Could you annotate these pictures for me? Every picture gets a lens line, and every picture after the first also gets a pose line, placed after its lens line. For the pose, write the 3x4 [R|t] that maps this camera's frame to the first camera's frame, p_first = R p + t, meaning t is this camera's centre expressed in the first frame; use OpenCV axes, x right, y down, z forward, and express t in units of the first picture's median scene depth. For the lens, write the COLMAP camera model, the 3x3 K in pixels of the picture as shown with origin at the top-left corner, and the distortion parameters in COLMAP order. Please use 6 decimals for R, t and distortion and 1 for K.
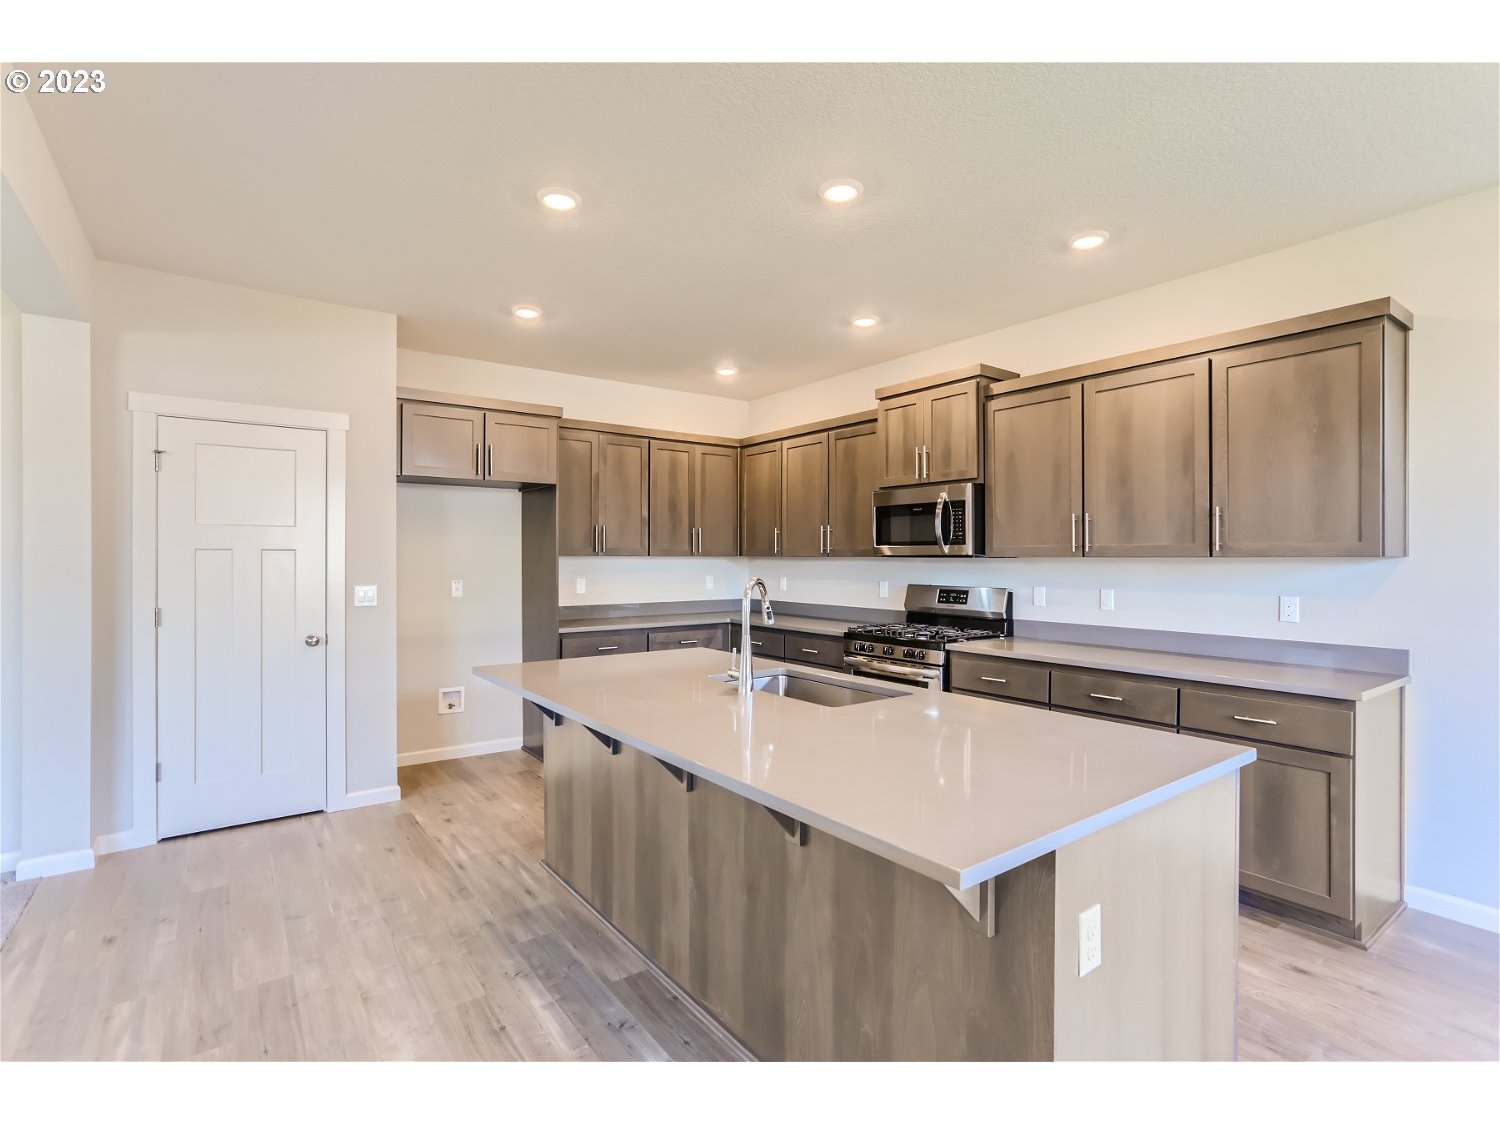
lens RADIAL K [[714.6, 0, 750.0], [0, 714.6, 562.5], [0, 0, 1]] dist [0.000021, 0.001331]
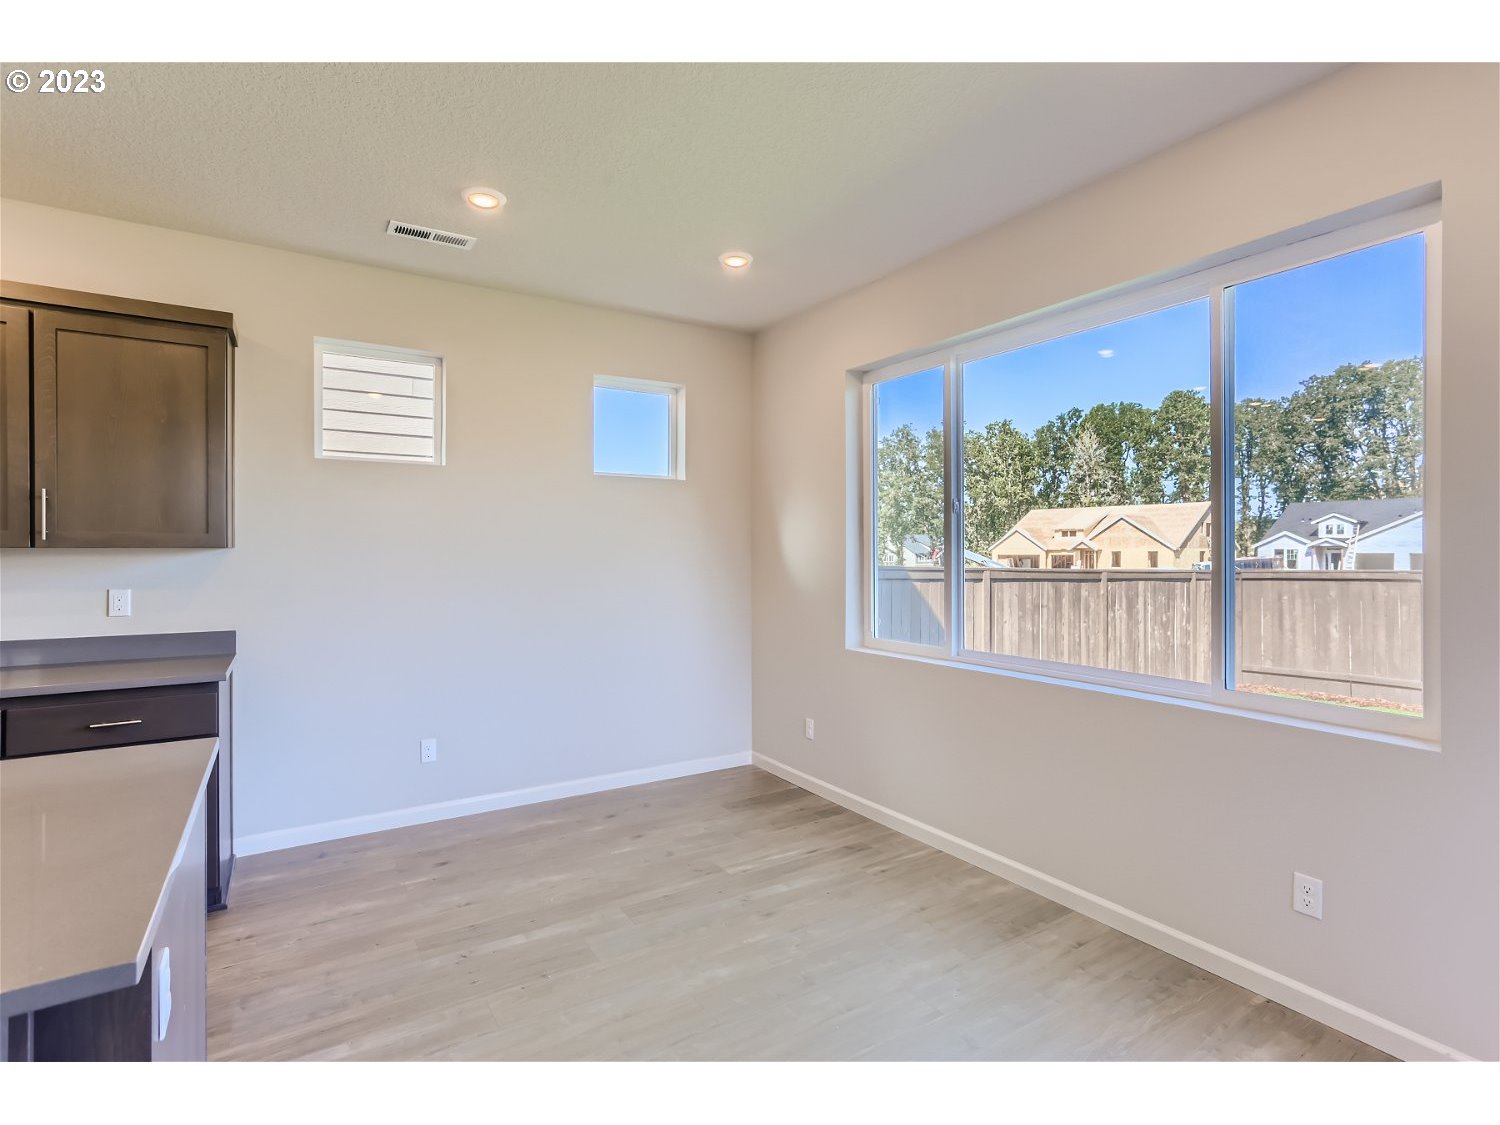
lens RADIAL K [[714.6, 0, 750.0], [0, 714.6, 562.5], [0, 0, 1]] dist [0.000021, 0.001331]
pose [[0.095822, -0.015491, 0.995278, -0.127488], [0.002680, 0.999879, 0.015305, -0.000552], [-0.995395, 0.001201, 0.095852, 0.088345]]
